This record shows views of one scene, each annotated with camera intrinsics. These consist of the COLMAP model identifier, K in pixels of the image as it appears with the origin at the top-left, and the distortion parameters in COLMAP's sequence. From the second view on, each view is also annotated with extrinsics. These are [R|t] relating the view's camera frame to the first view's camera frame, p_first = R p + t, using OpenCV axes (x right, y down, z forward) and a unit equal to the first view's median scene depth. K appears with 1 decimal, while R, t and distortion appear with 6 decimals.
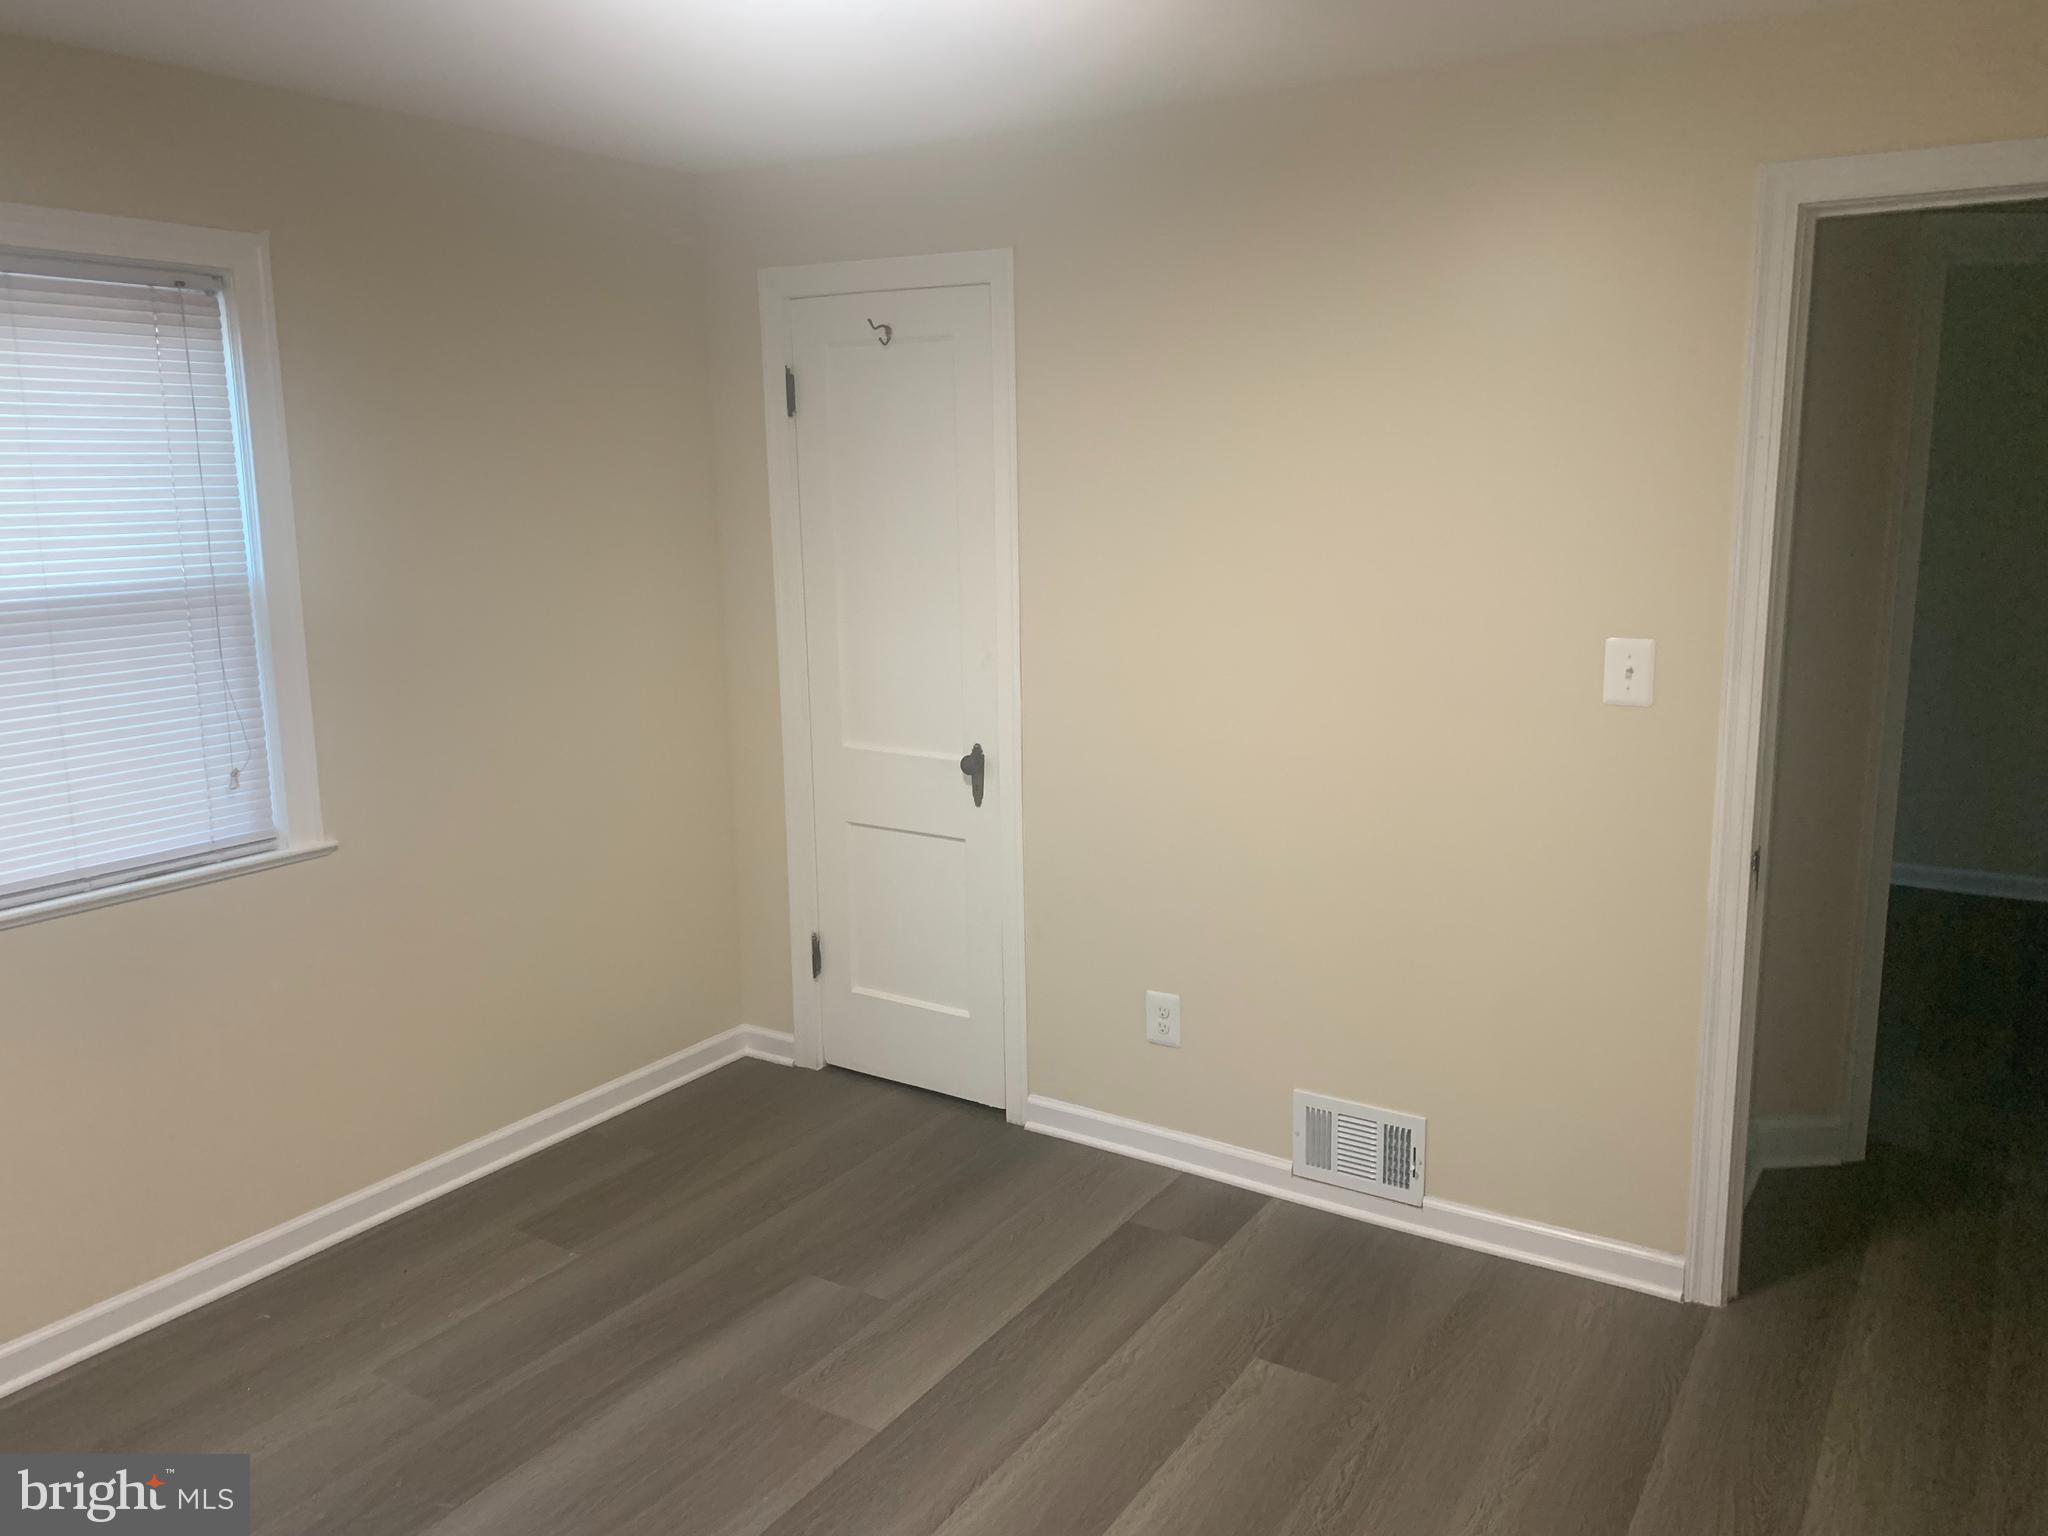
lens RADIAL K [[1462.1, 0, 1024.0], [0, 1462.1, 768.0], [0, 0, 1]] dist [-0.001536, -0.051932]
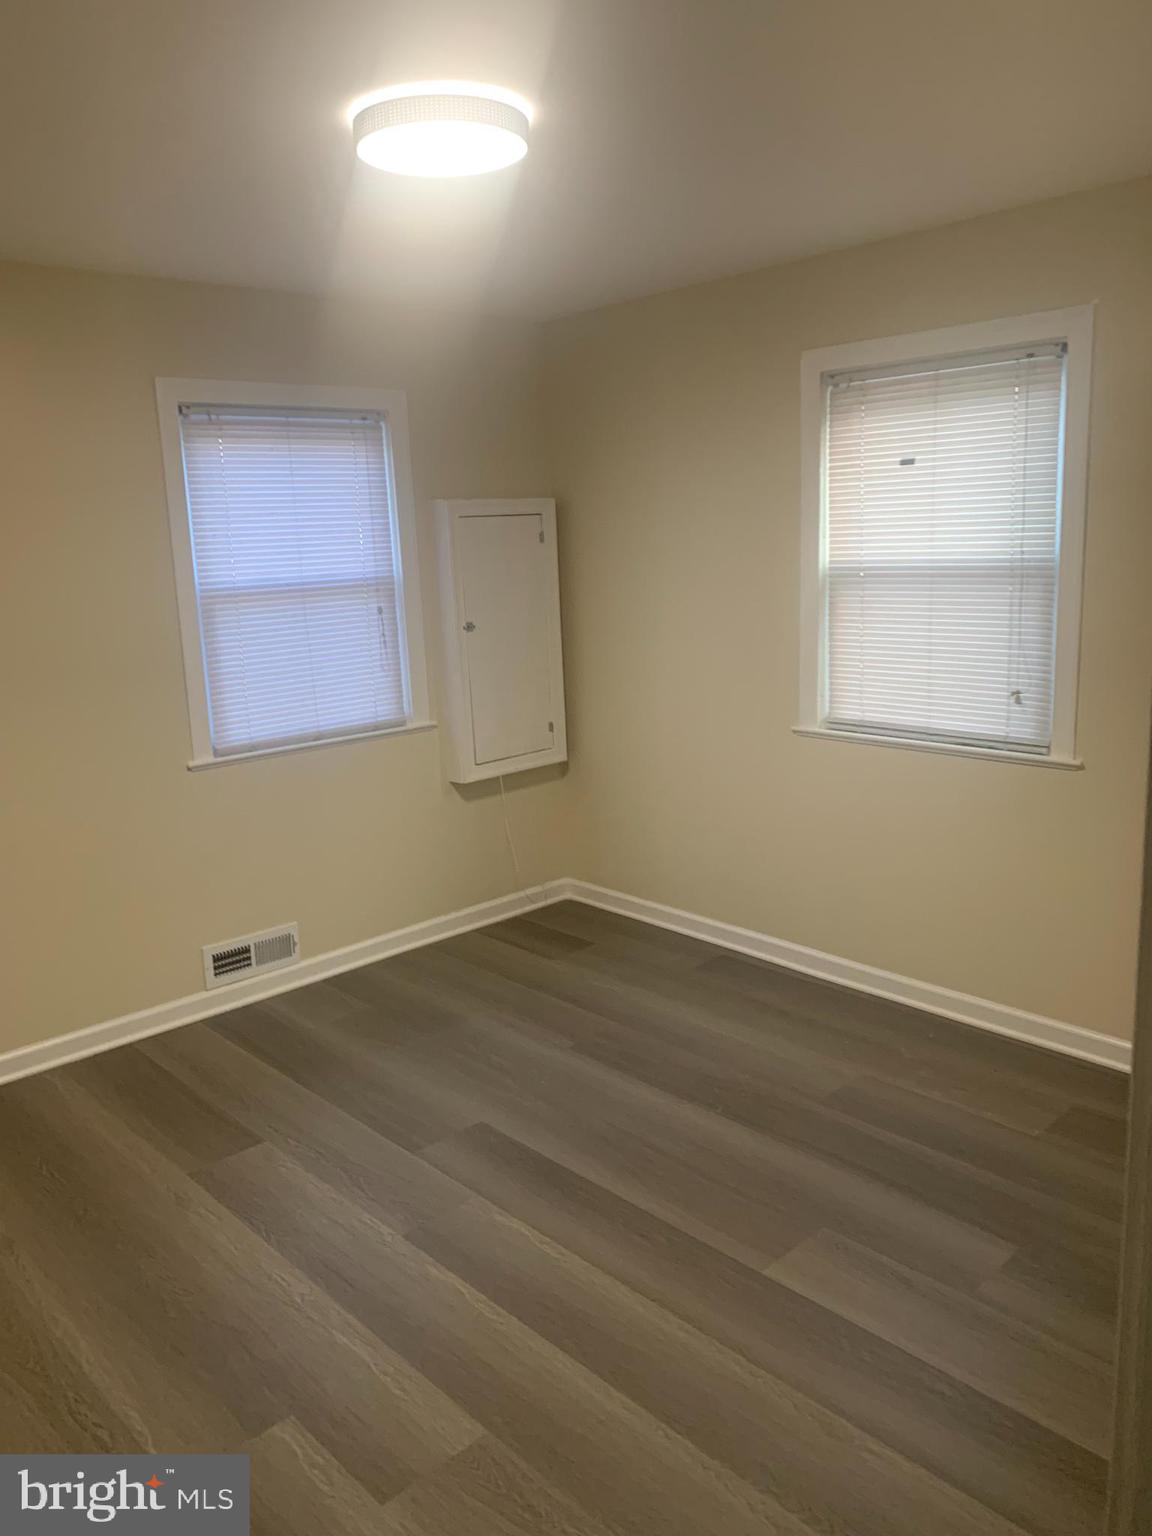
lens RADIAL K [[1168.0, 0, 577.8], [0, 1168.0, 728.4], [0, 0, 1]] dist [0.093568, -0.196650]
pose [[-0.257971, 0.196241, -0.946013, 0.764704], [-0.122021, 0.964697, 0.233391, -0.203036], [0.958416, 0.175642, -0.224918, 0.936867]]
